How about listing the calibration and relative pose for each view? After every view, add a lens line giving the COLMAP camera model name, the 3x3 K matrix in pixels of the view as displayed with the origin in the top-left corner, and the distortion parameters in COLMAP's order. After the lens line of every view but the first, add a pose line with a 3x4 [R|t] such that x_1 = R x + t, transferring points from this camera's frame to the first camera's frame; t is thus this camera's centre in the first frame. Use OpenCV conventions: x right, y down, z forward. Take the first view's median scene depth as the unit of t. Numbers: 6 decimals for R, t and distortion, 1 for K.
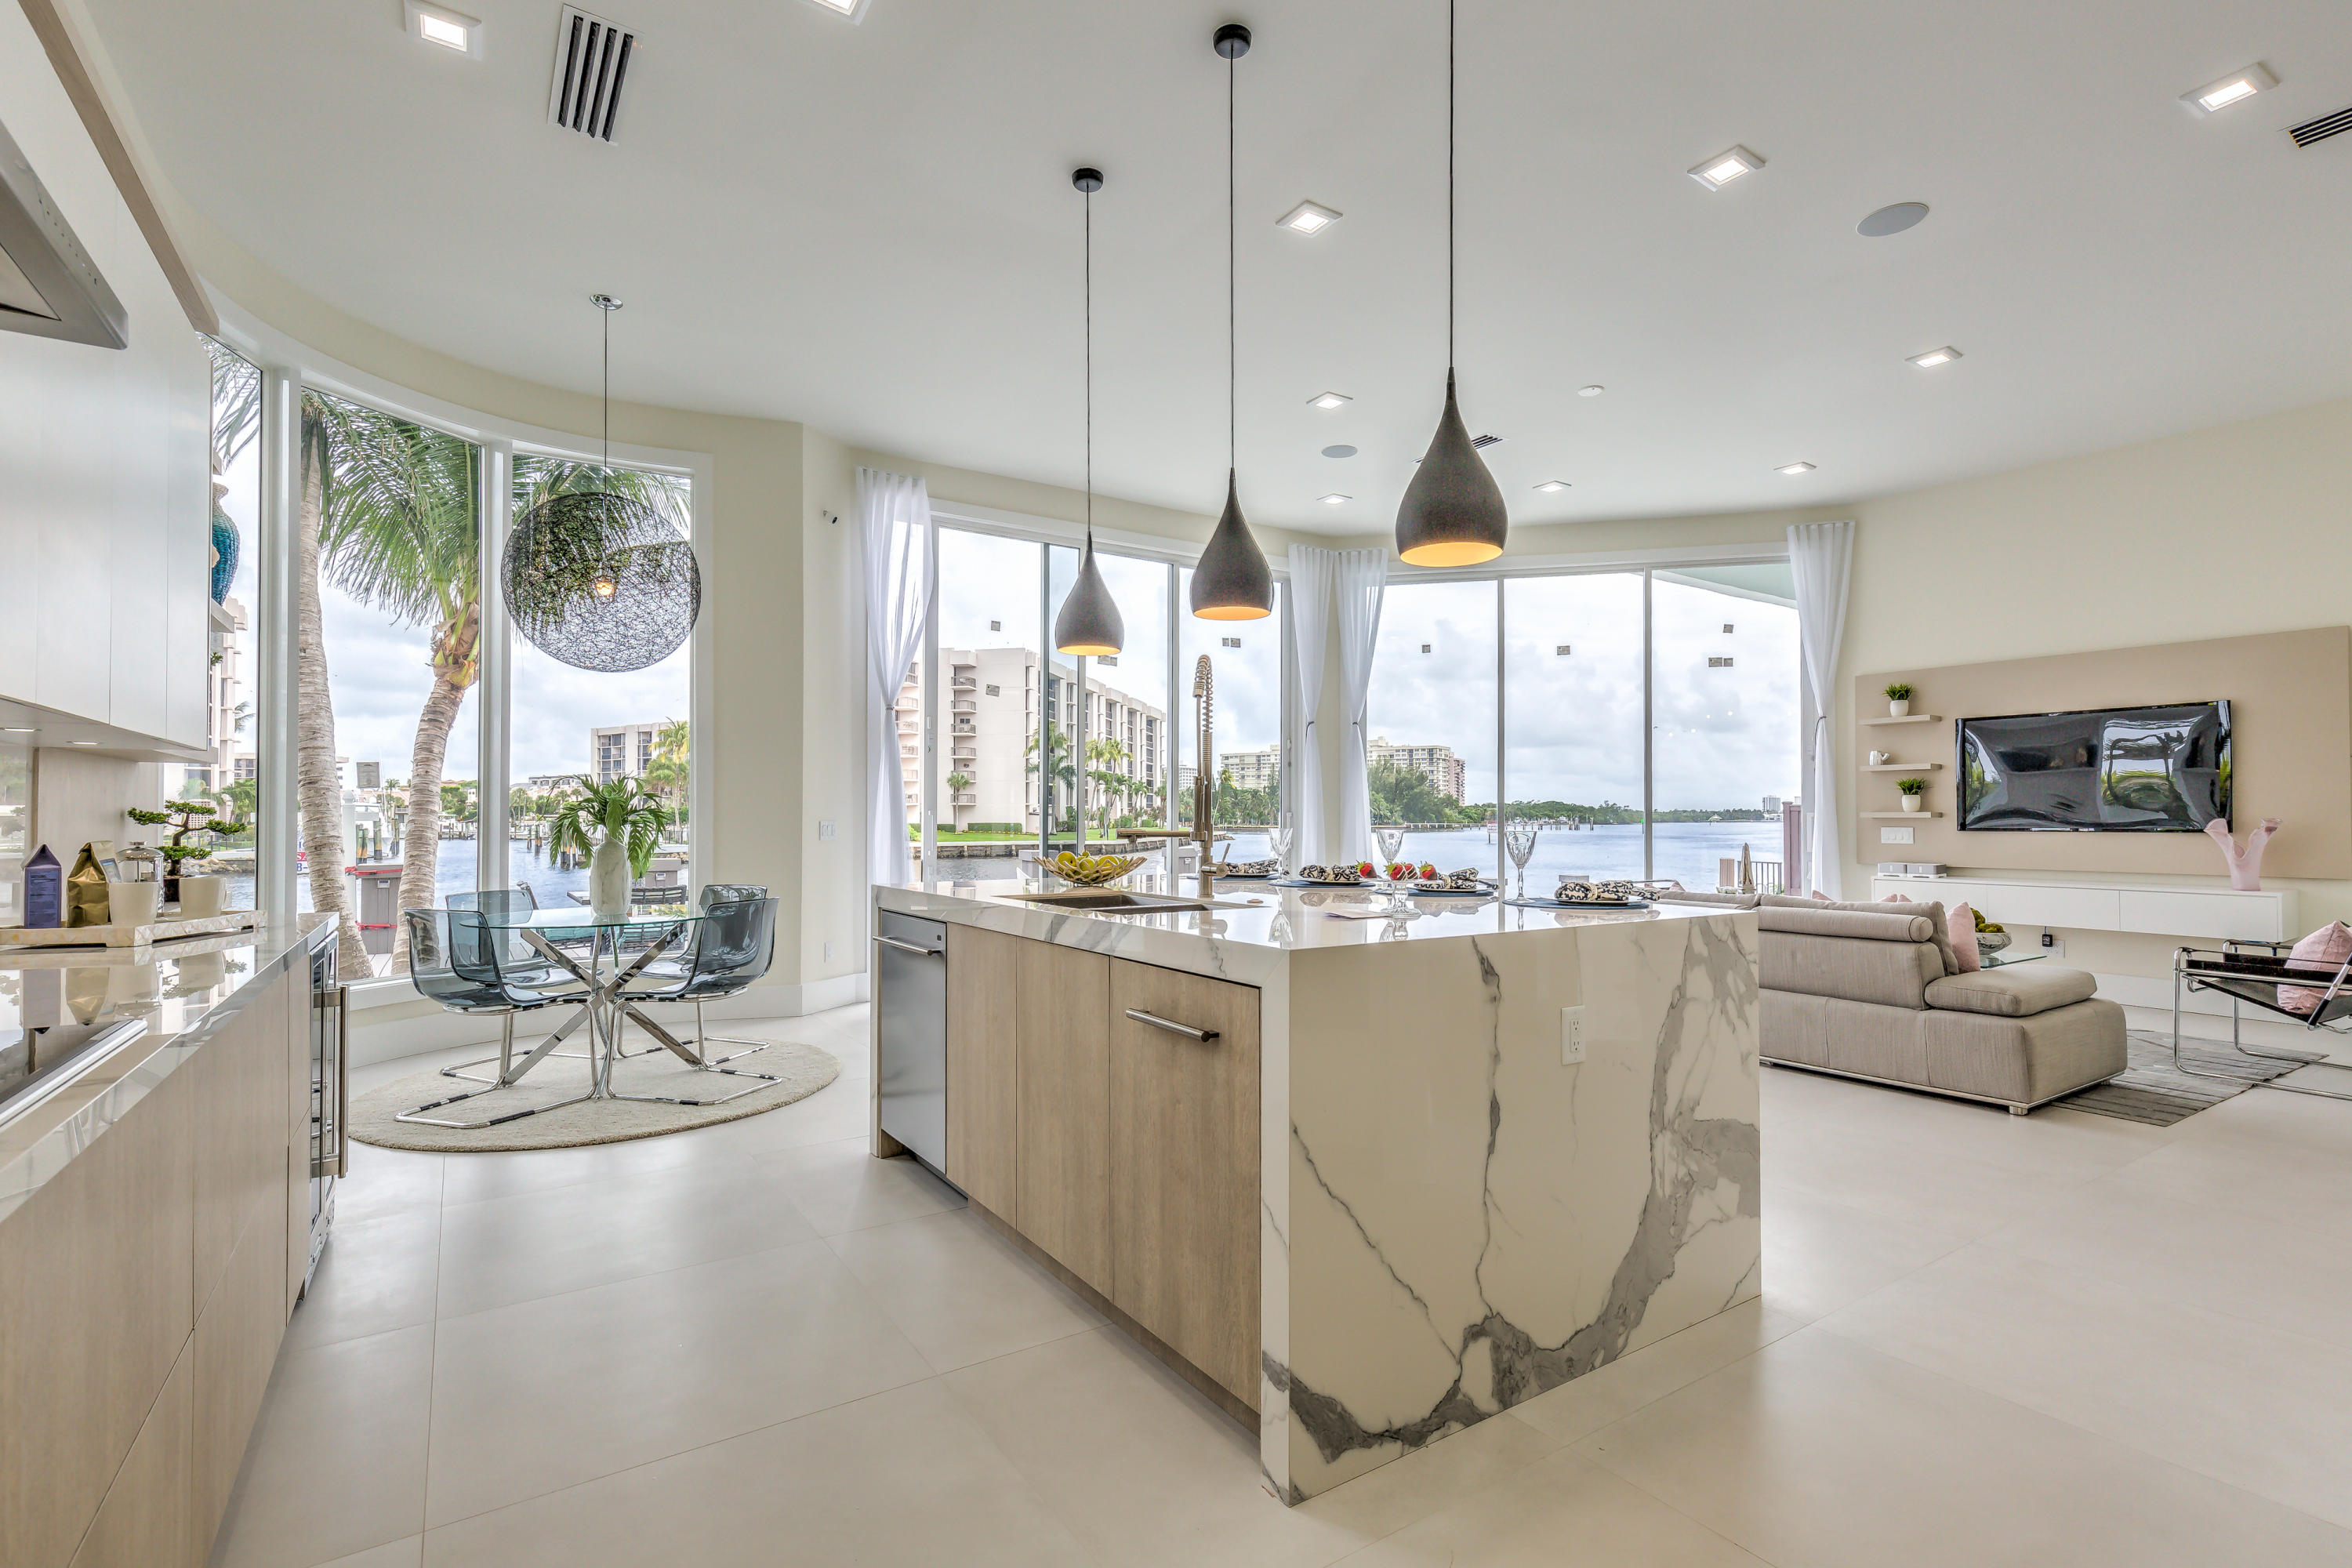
lens RADIAL K [[1072.4, 0, 1186.7], [0, 1072.4, 808.5], [0, 0, 1]] dist [0.010020, -0.000518]
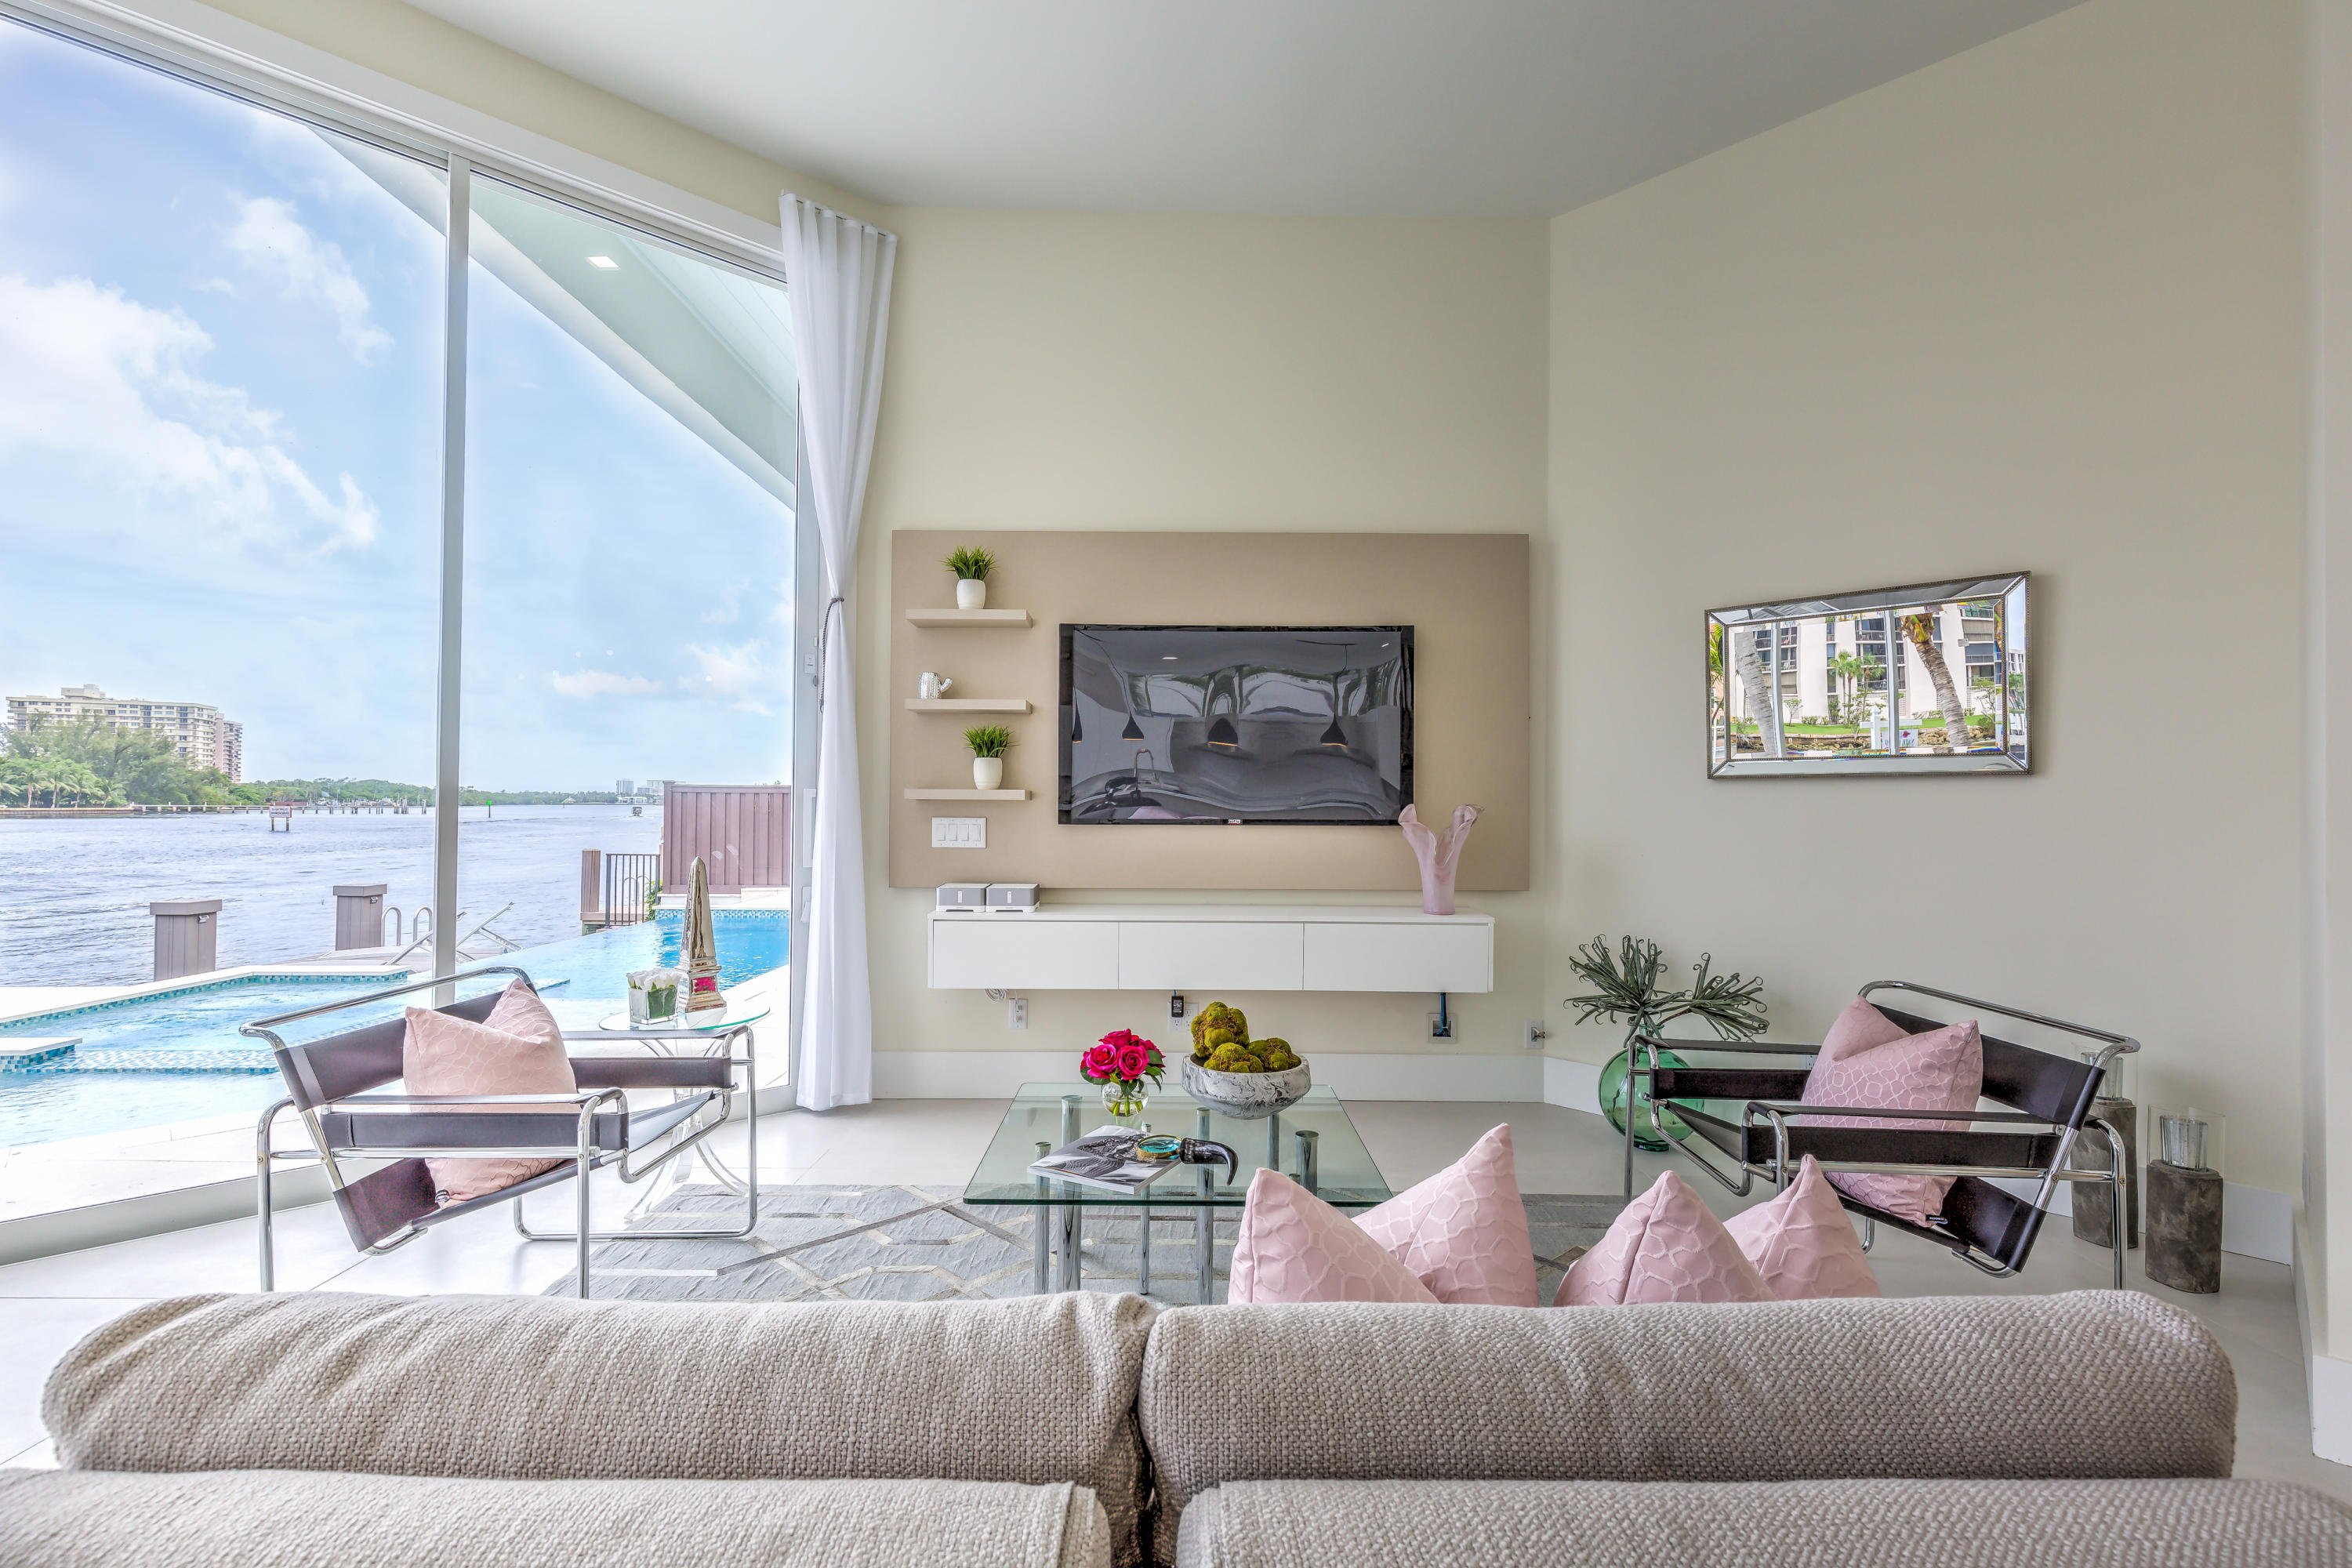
lens RADIAL K [[1072.4, 0, 1159.1], [0, 1072.4, 778.1], [0, 0, 1]] dist [0.010020, -0.000518]
pose [[0.574639, 0.023570, 0.818067, 0.282406], [-0.013416, 0.999722, -0.019380, 0.006867], [-0.818297, 0.000161, 0.574796, 0.619373]]
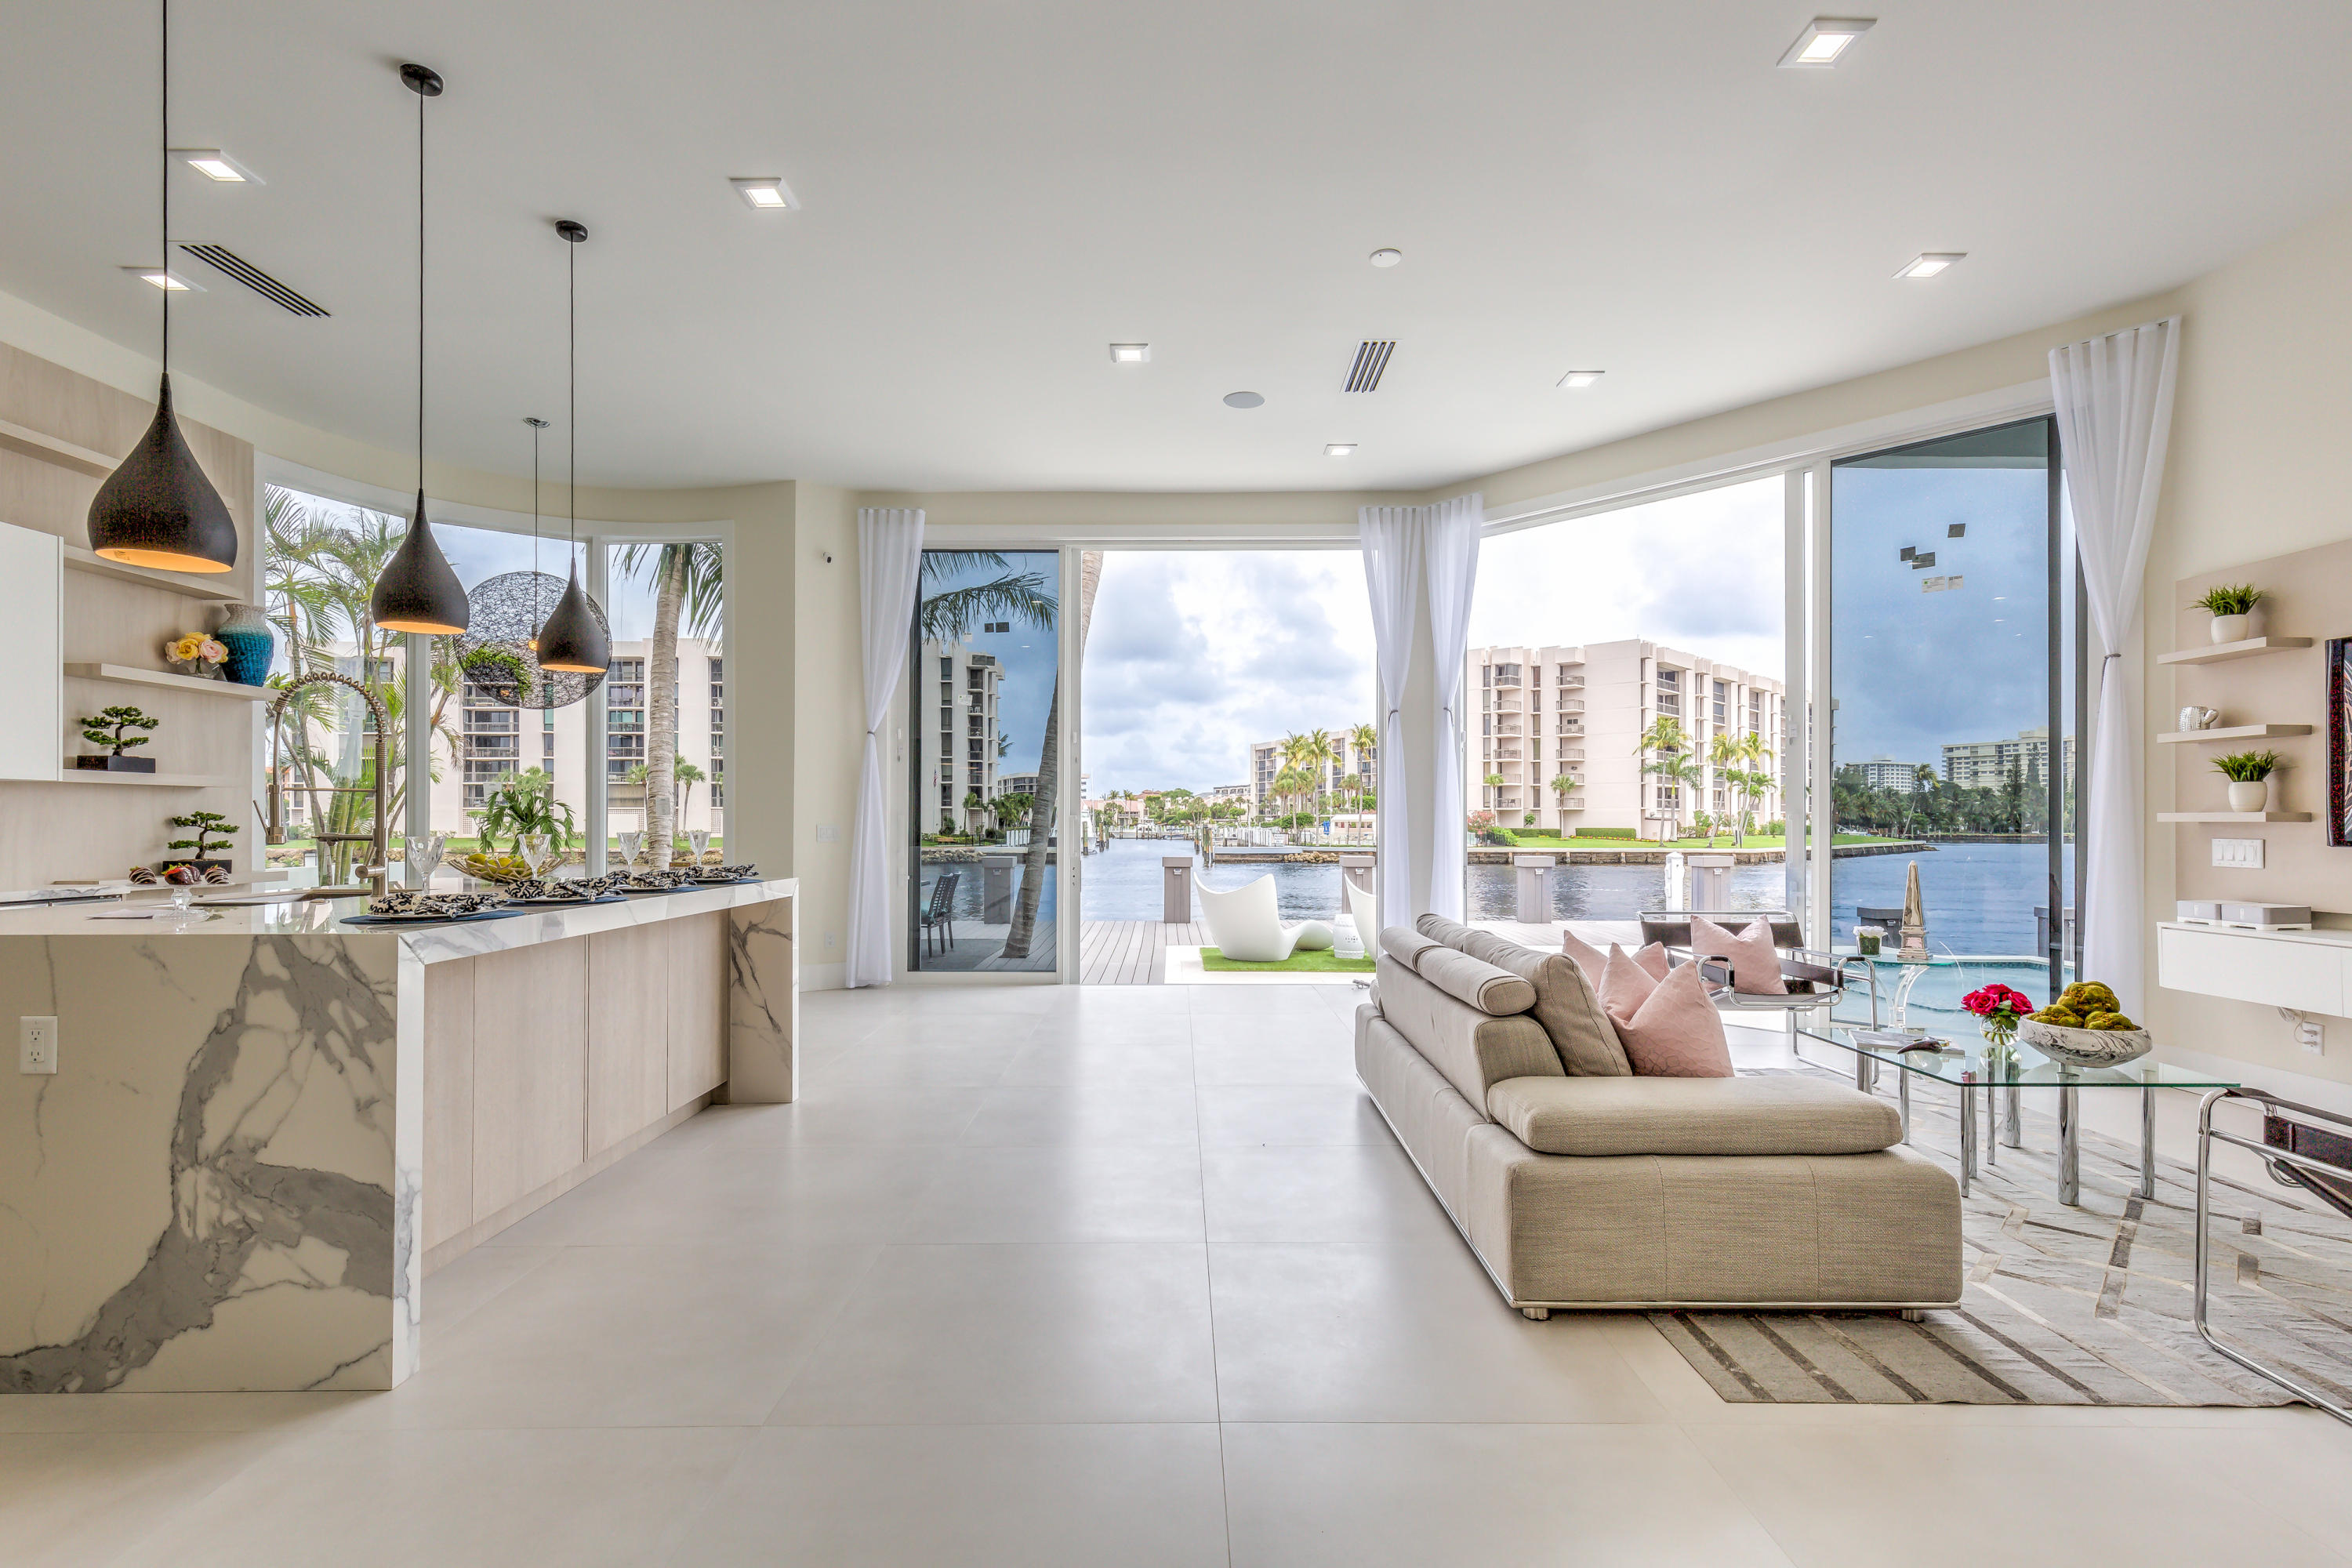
lens RADIAL K [[1072.4, 0, 1224.8], [0, 1072.4, 830.1], [0, 0, 1]] dist [0.010020, -0.000518]
pose [[0.835055, 0.004610, -0.550147, 0.535026], [0.003994, 0.999888, 0.014441, 0.002203], [0.550152, -0.014256, 0.834943, 0.230538]]
